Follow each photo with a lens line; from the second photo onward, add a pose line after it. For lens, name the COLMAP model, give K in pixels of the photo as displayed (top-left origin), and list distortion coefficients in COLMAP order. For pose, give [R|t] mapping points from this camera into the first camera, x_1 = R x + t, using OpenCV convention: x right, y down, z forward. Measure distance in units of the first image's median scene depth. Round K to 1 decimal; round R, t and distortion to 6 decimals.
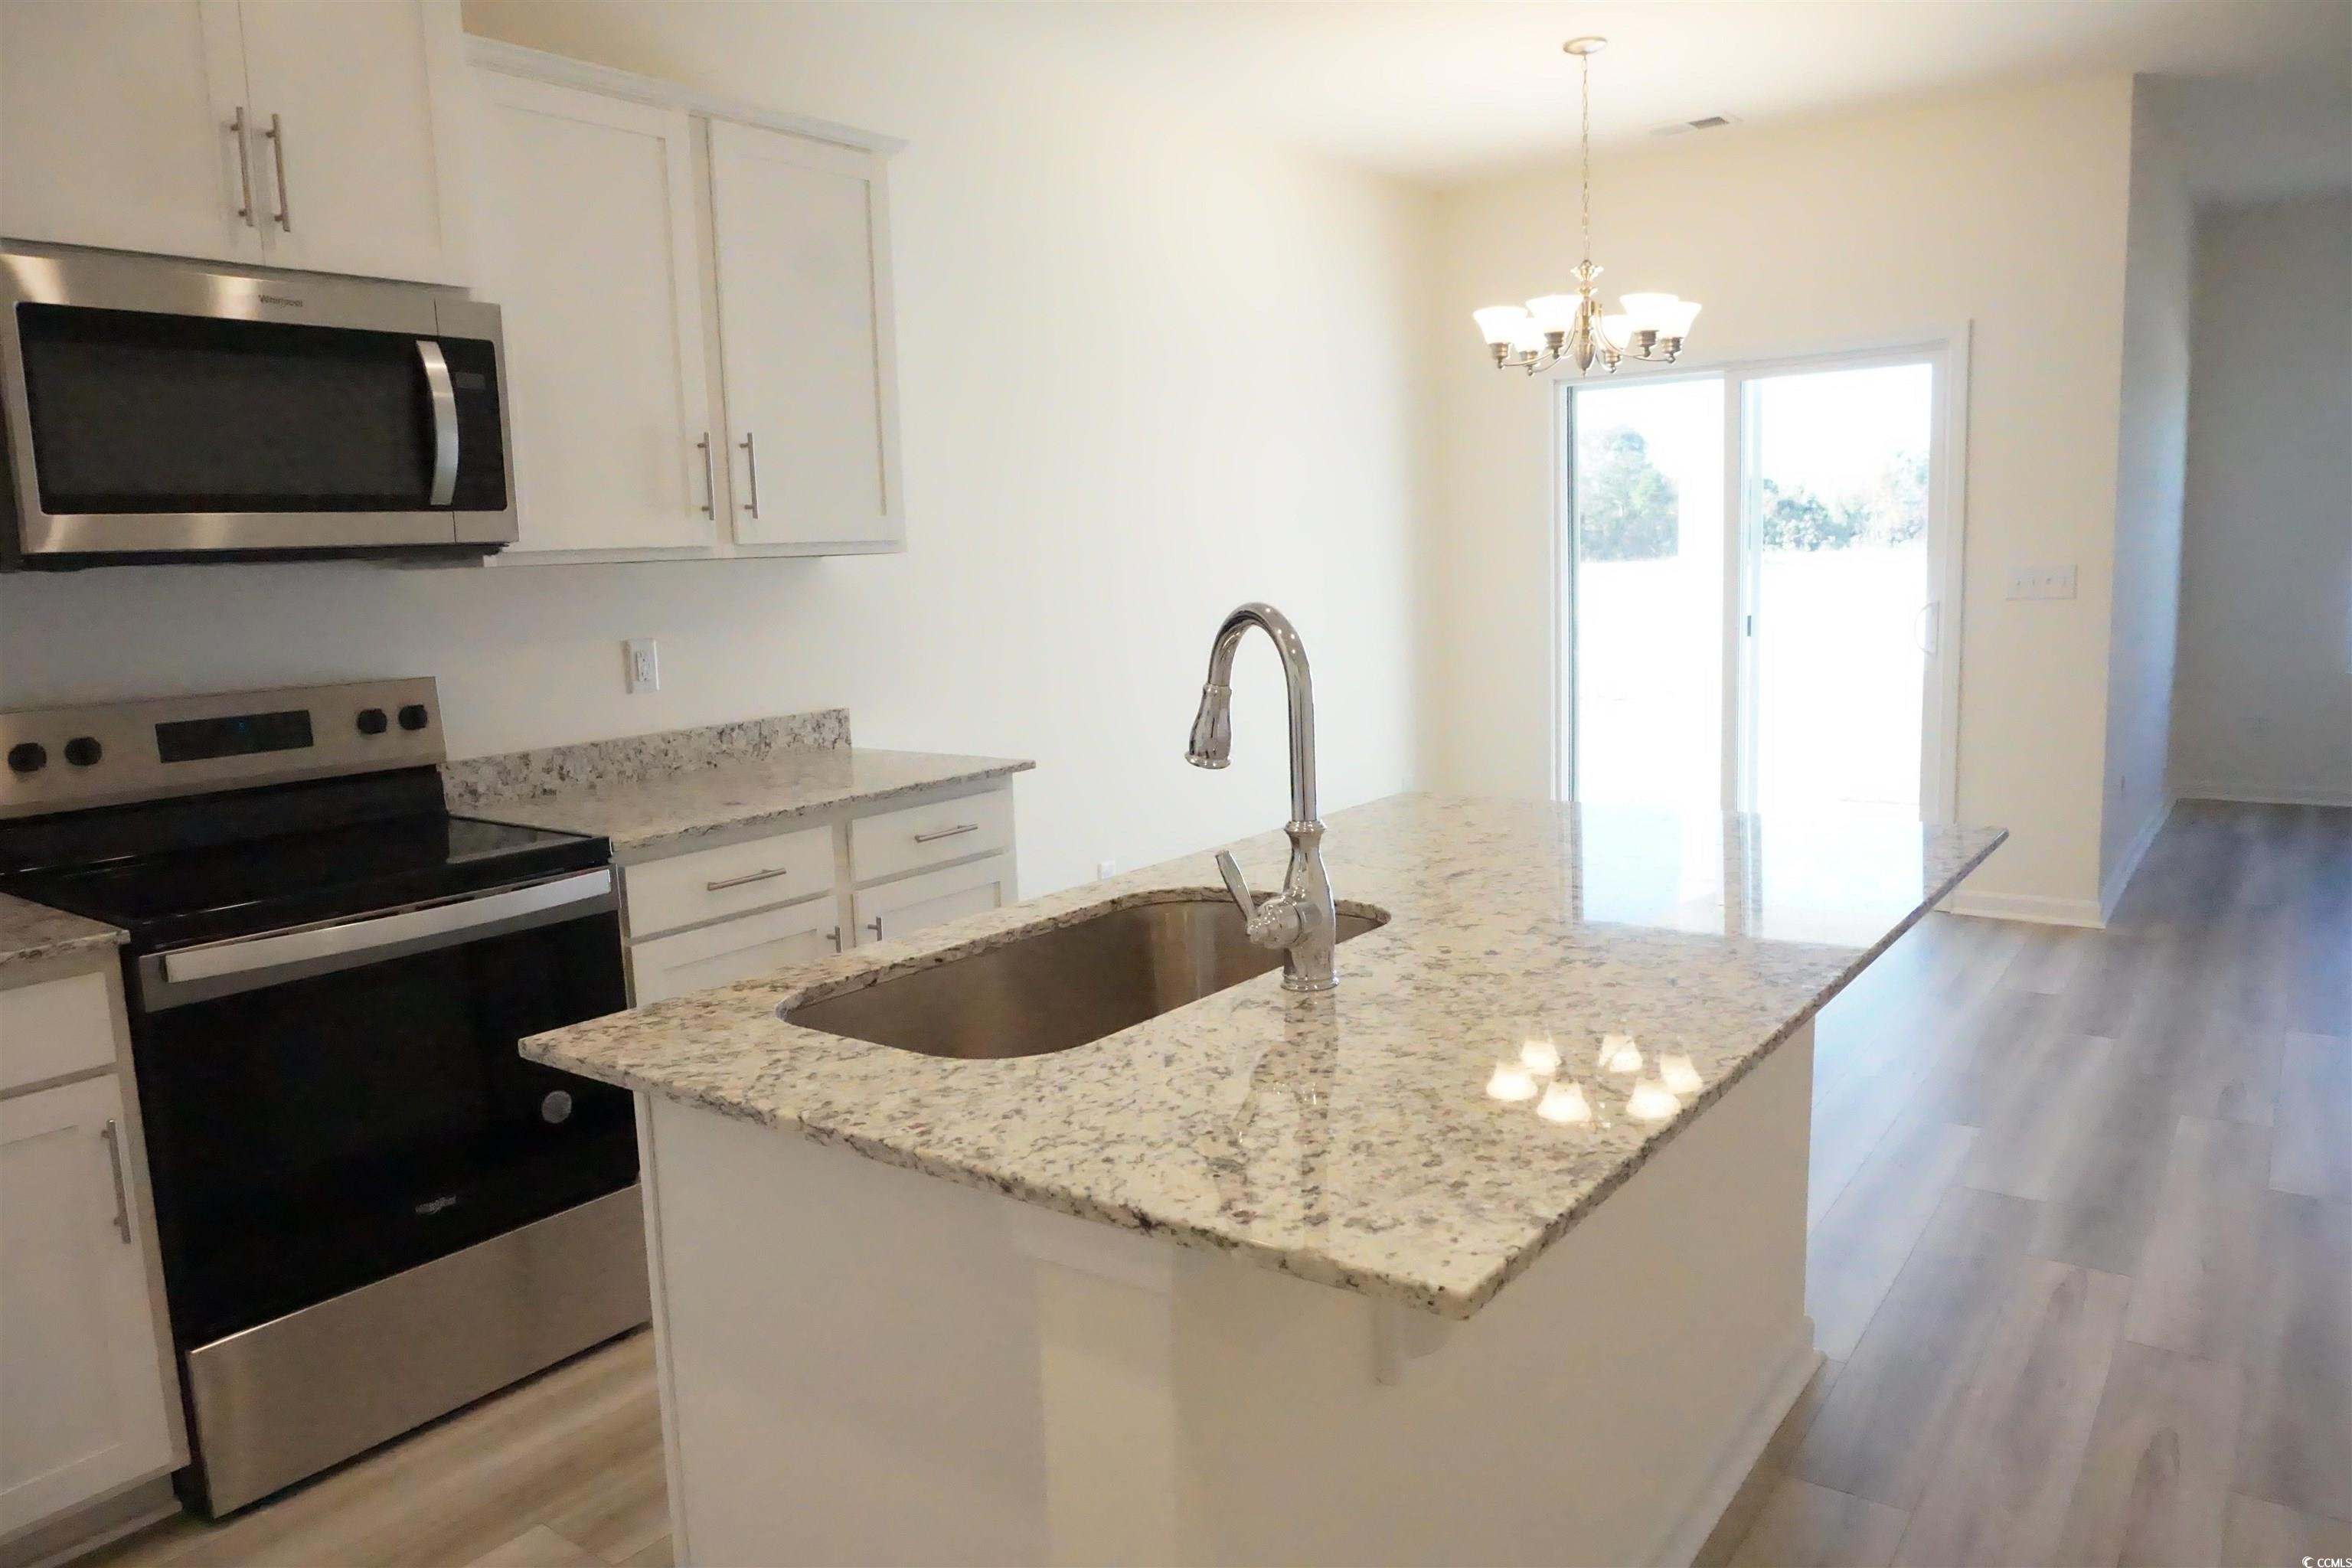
lens RADIAL K [[1582.8, 0, 1176.0], [0, 1582.8, 784.0], [0, 0, 1]] dist [-0.078100, 0.075283]
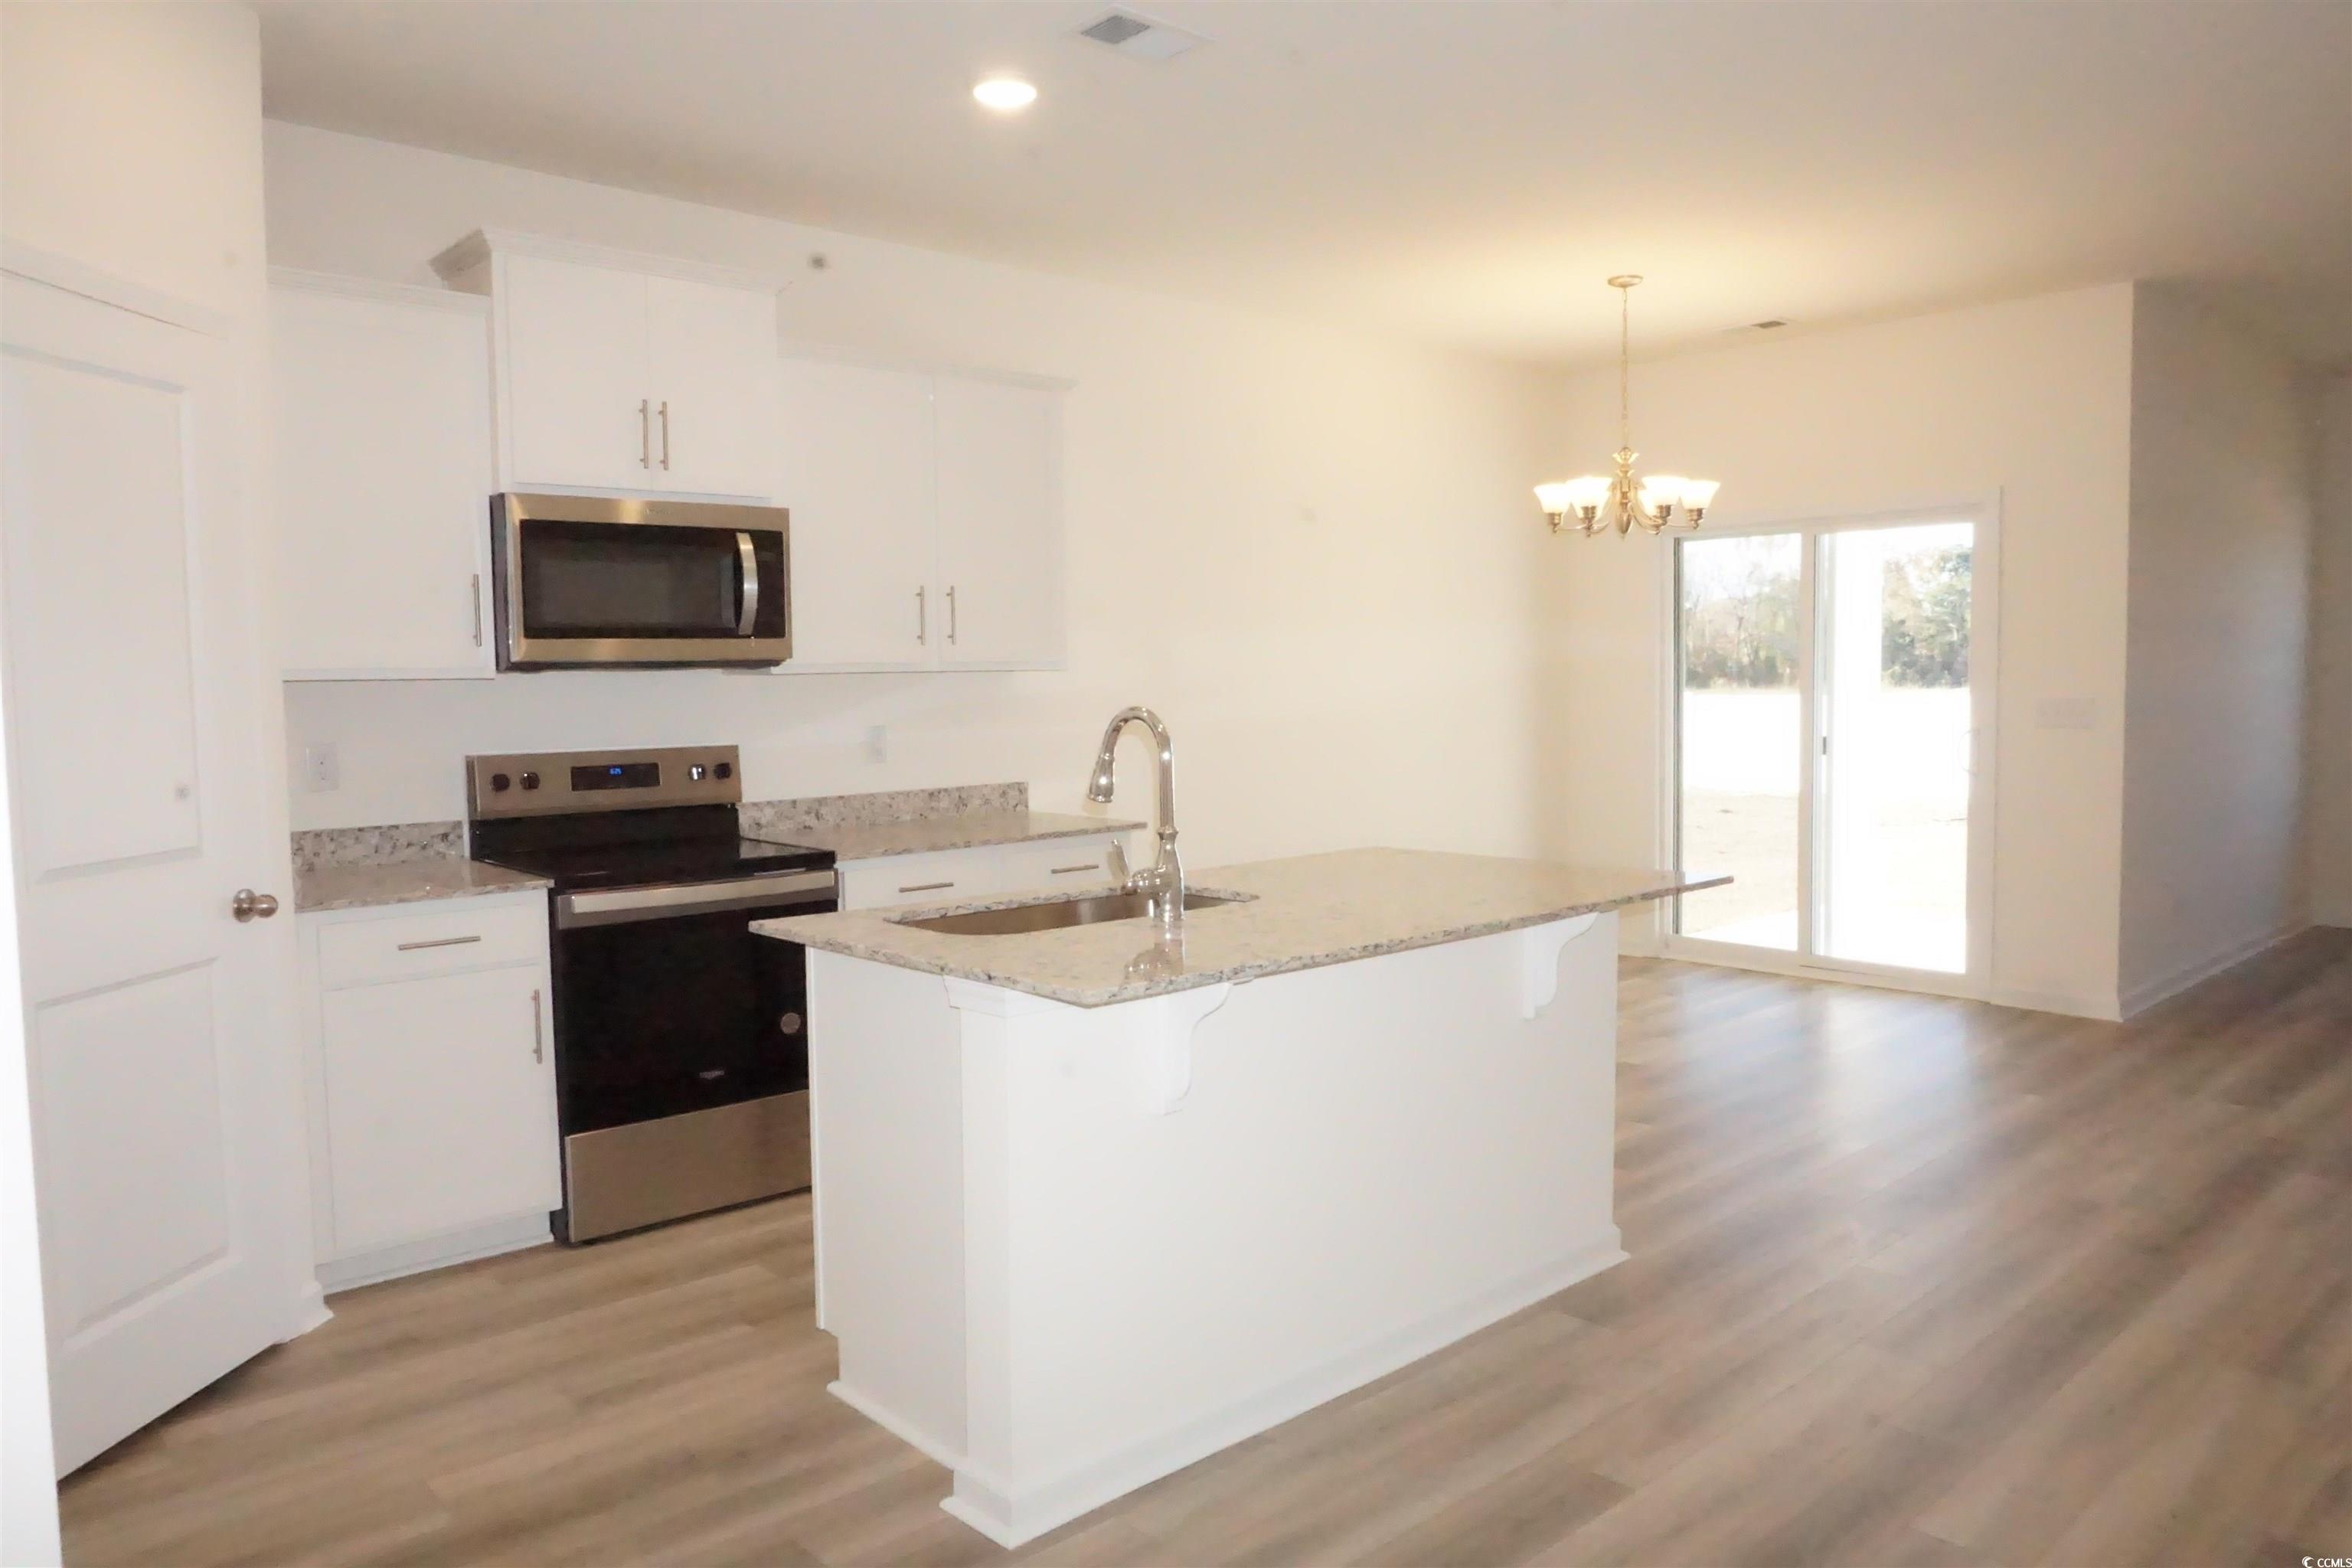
lens RADIAL K [[1582.8, 0, 1176.0], [0, 1582.8, 784.0], [0, 0, 1]] dist [-0.078100, 0.075283]
pose [[0.981208, 0.033909, -0.189951, 0.221609], [-0.047206, 0.996708, -0.065919, 0.047144], [0.187090, 0.073647, 0.979578, -0.391098]]
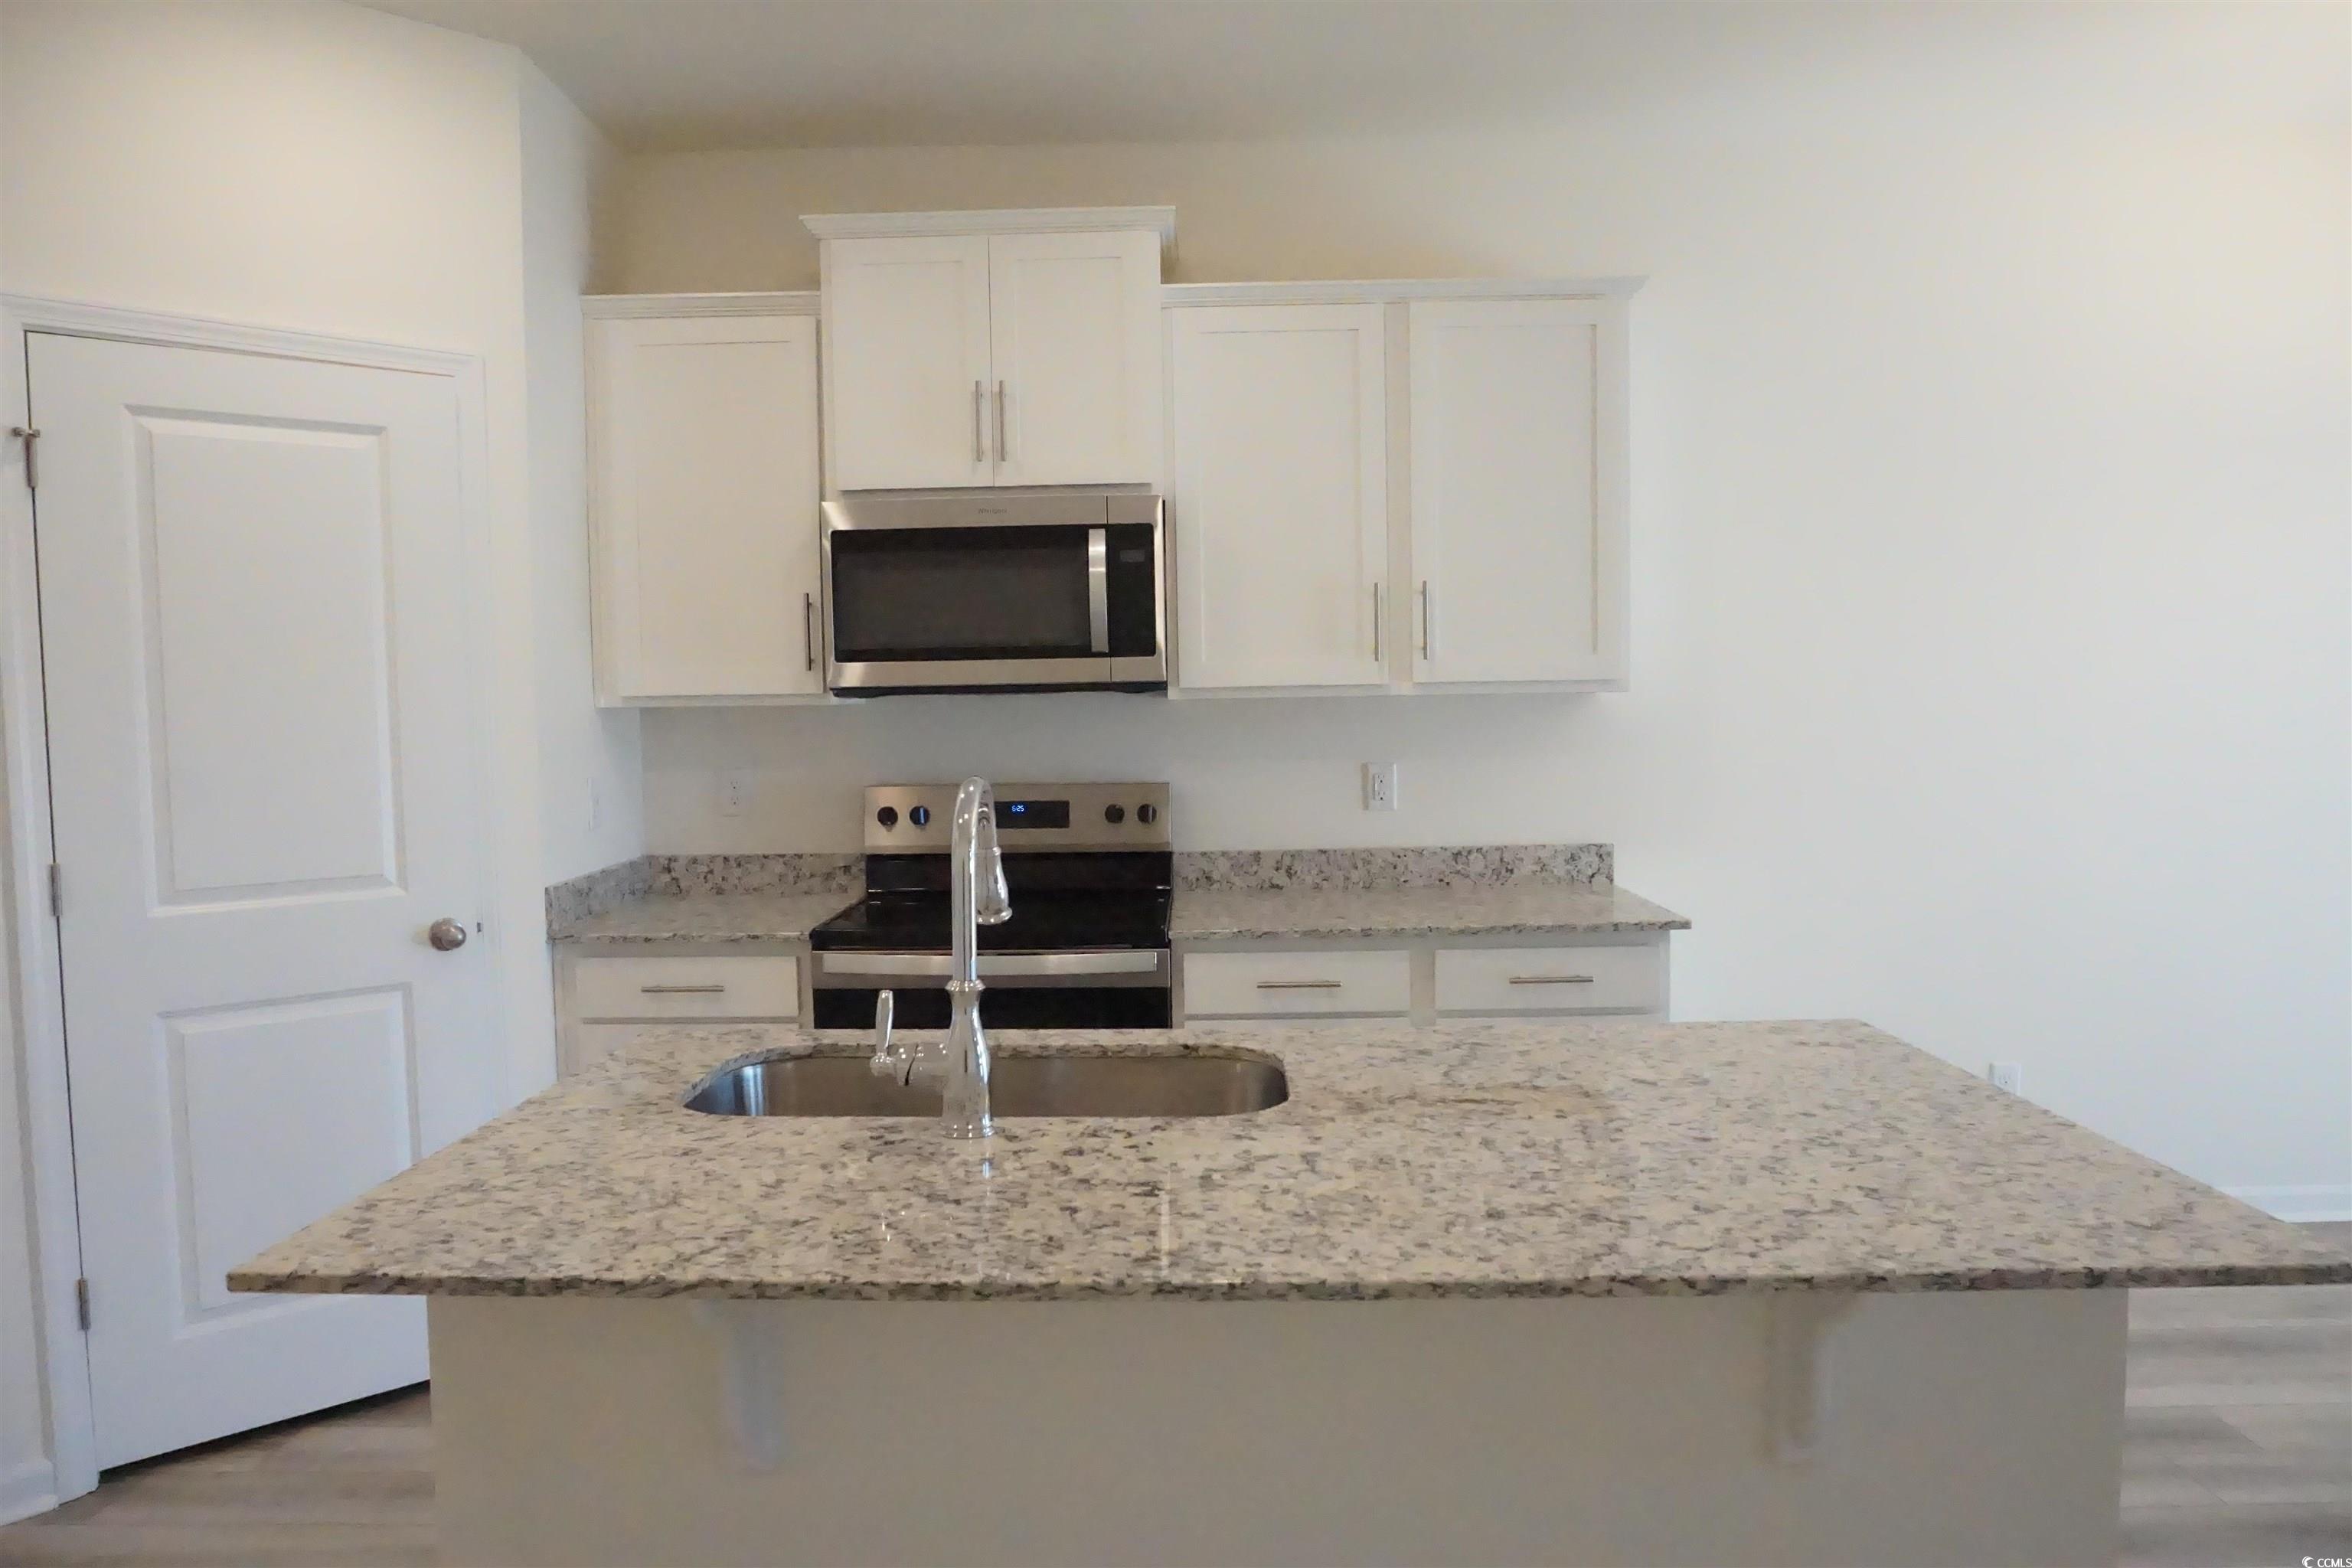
lens RADIAL K [[1582.8, 0, 1176.0], [0, 1582.8, 784.0], [0, 0, 1]] dist [-0.078100, 0.075283]
pose [[0.585810, 0.073401, -0.807118, 0.534743], [-0.121564, 0.992582, 0.002035, -0.067873], [0.801280, 0.096924, 0.590387, 0.239177]]
